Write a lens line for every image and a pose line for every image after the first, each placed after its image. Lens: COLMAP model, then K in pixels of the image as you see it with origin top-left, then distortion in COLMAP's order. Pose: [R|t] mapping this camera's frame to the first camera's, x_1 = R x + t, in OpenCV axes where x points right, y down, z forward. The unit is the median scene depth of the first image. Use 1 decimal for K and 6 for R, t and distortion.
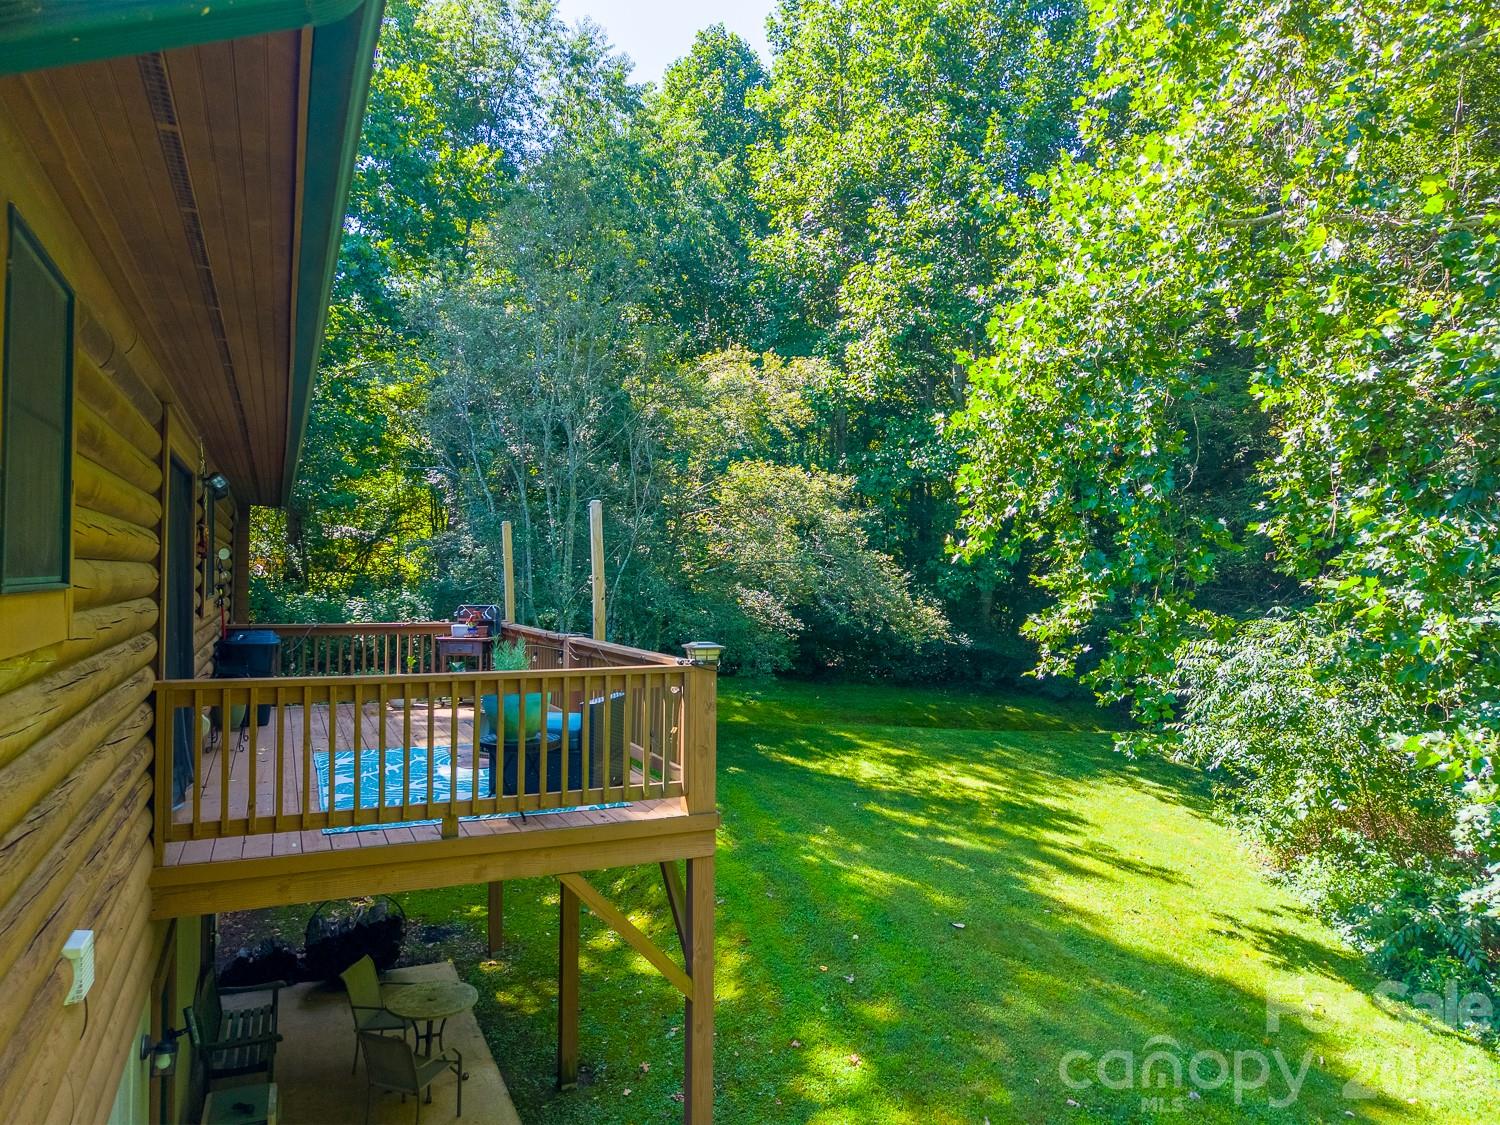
lens RADIAL K [[998.2, 0, 744.8], [0, 998.2, 556.2], [0, 0, 1]] dist [0.052801, -0.070552]
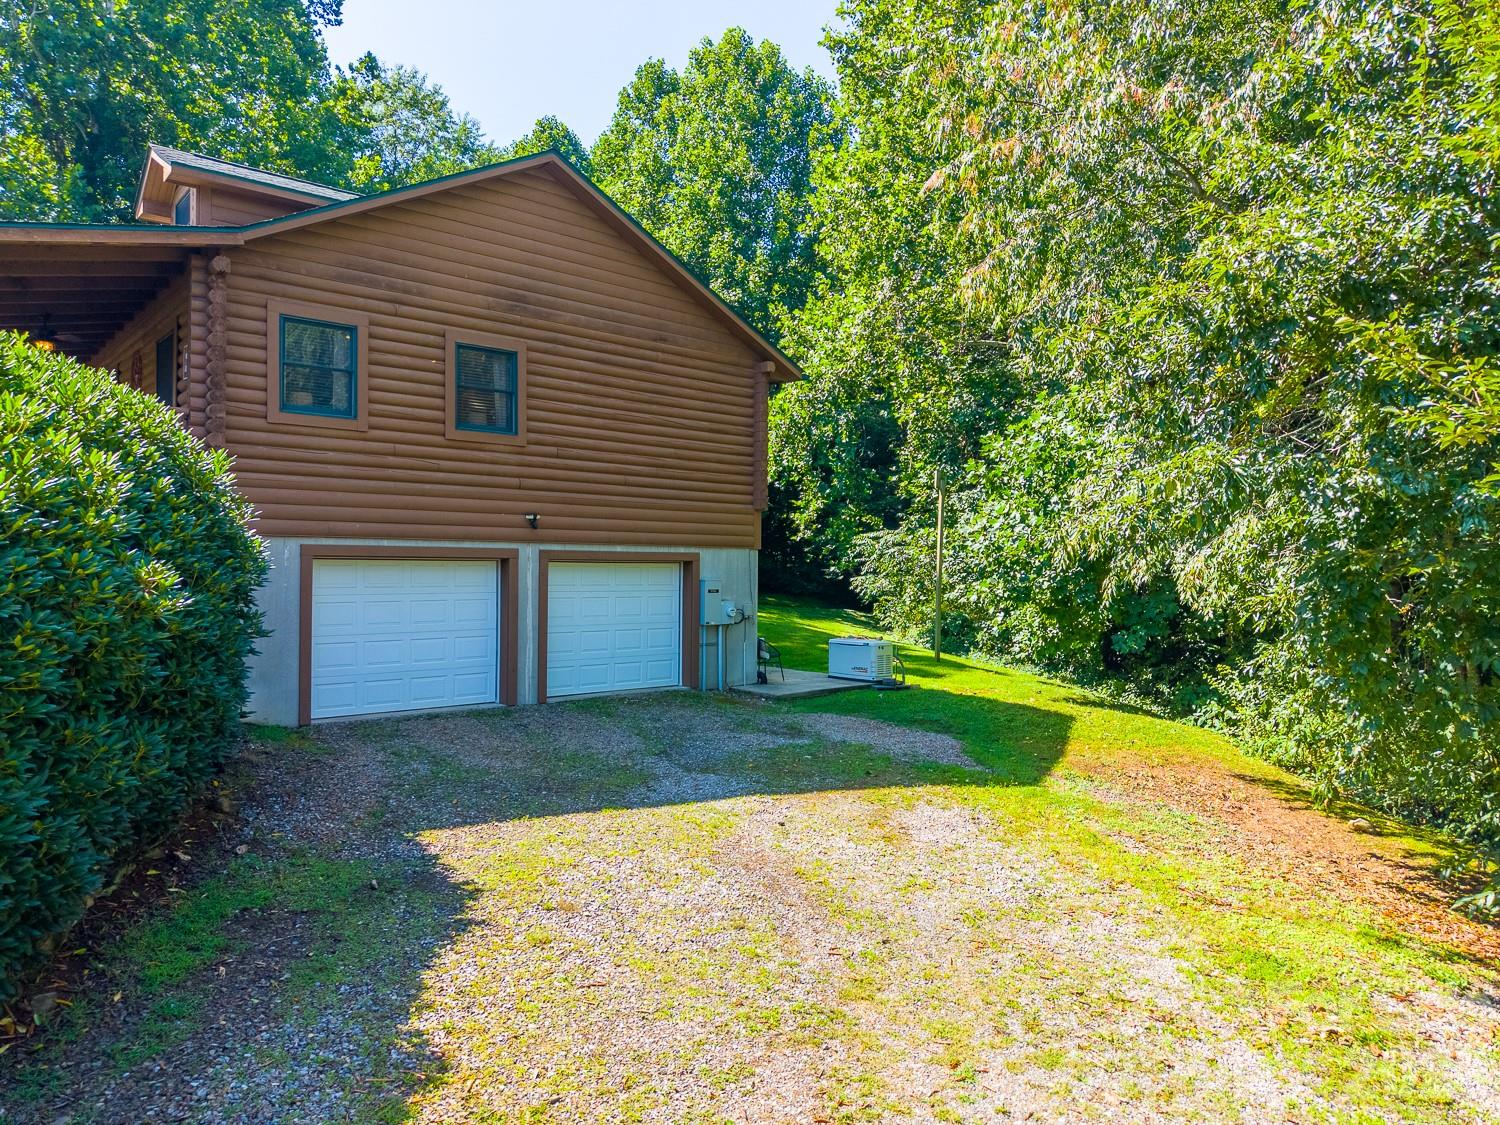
lens RADIAL K [[998.2, 0, 744.8], [0, 998.2, 556.2], [0, 0, 1]] dist [0.052801, -0.070552]
pose [[0.959276, 0.009101, 0.282324, -0.451003], [-0.012140, 0.999886, 0.009017, 0.139056], [-0.282210, -0.012077, 0.959277, -1.105679]]
